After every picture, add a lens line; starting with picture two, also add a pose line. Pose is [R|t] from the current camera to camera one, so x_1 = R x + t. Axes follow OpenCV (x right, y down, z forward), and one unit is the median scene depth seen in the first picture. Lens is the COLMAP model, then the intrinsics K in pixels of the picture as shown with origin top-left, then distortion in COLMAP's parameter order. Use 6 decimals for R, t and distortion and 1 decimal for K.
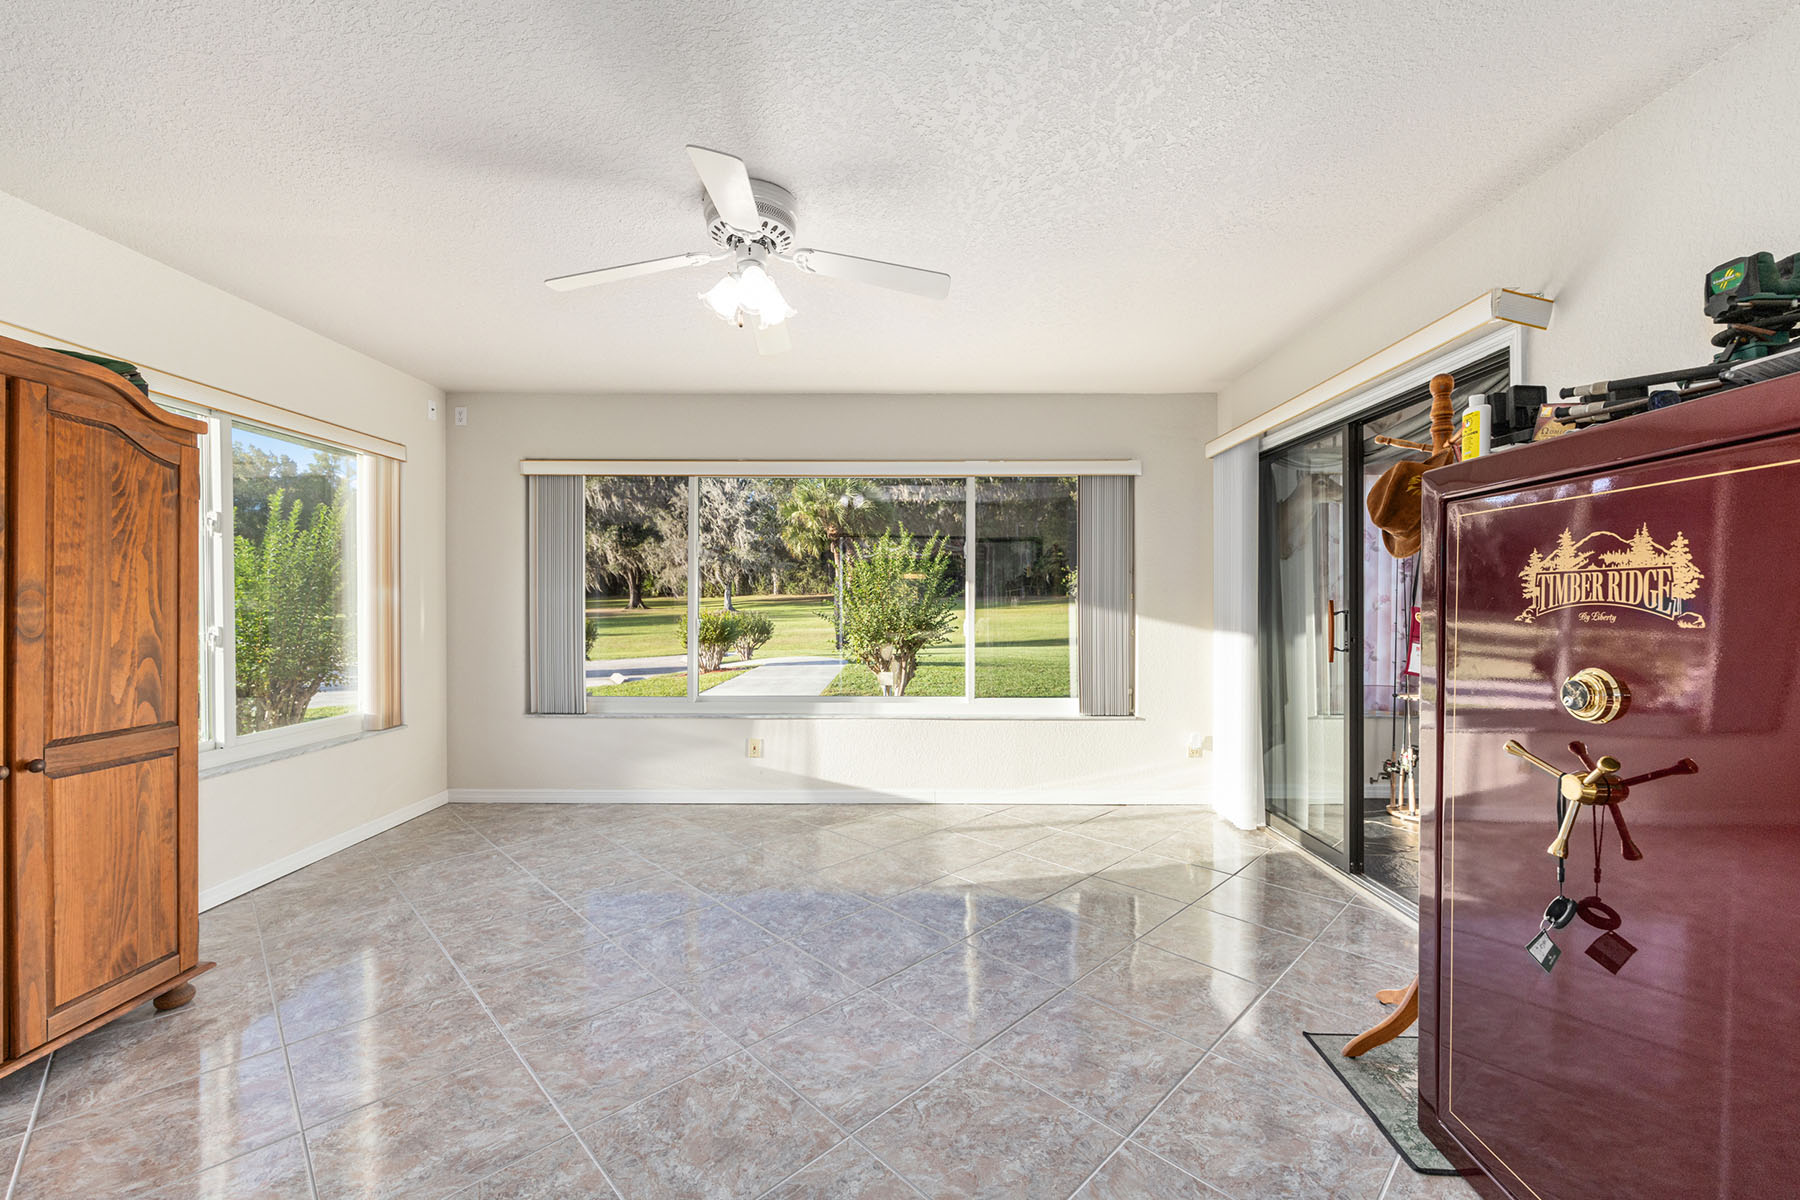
lens RADIAL K [[723.0, 0, 902.4], [0, 723.0, 598.0], [0, 0, 1]] dist [-0.002050, 0.001182]
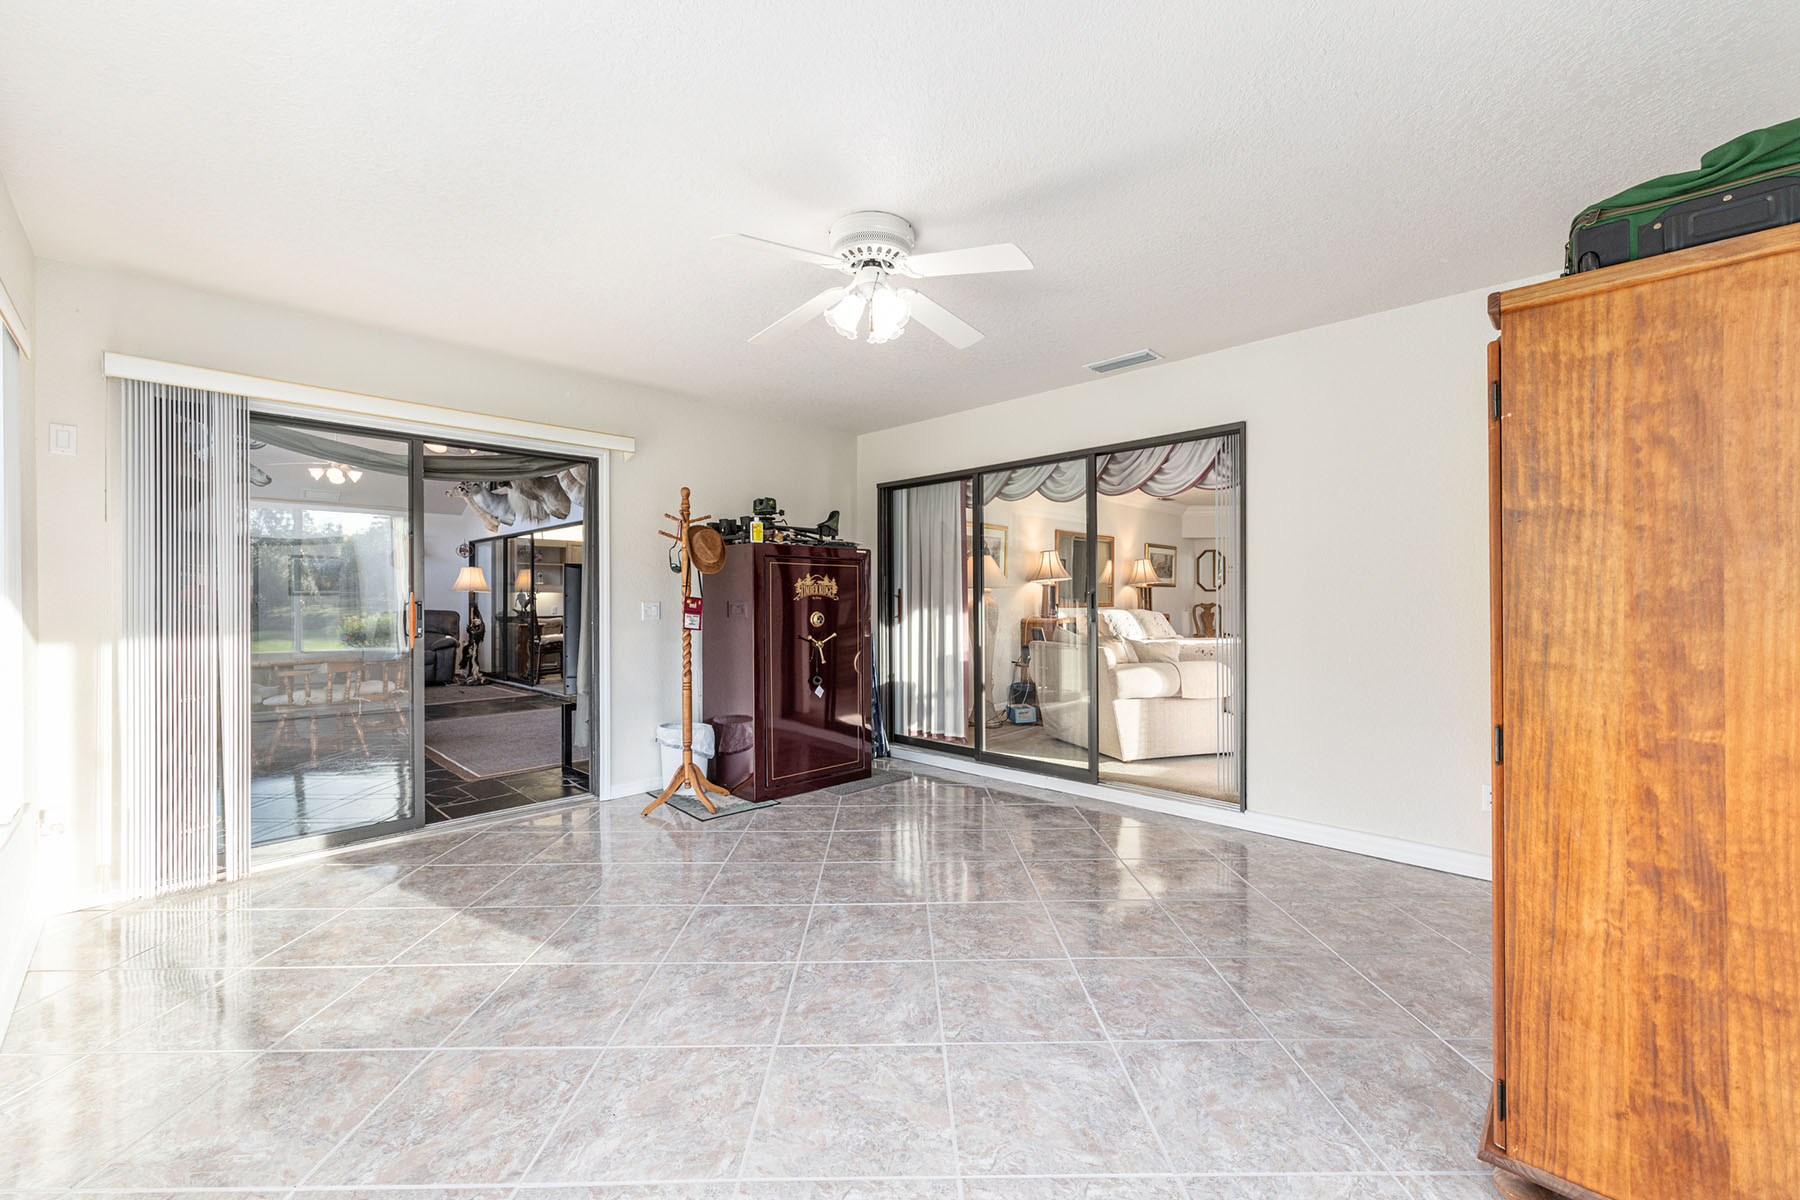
lens RADIAL K [[723.0, 0, 898.7], [0, 723.0, 604.7], [0, 0, 1]] dist [-0.002050, 0.001182]
pose [[-0.720027, -0.004148, 0.693933, -1.084246], [0.000060, 0.999982, 0.006040, 0.021514], [-0.693946, 0.004391, -0.720014, 1.916323]]
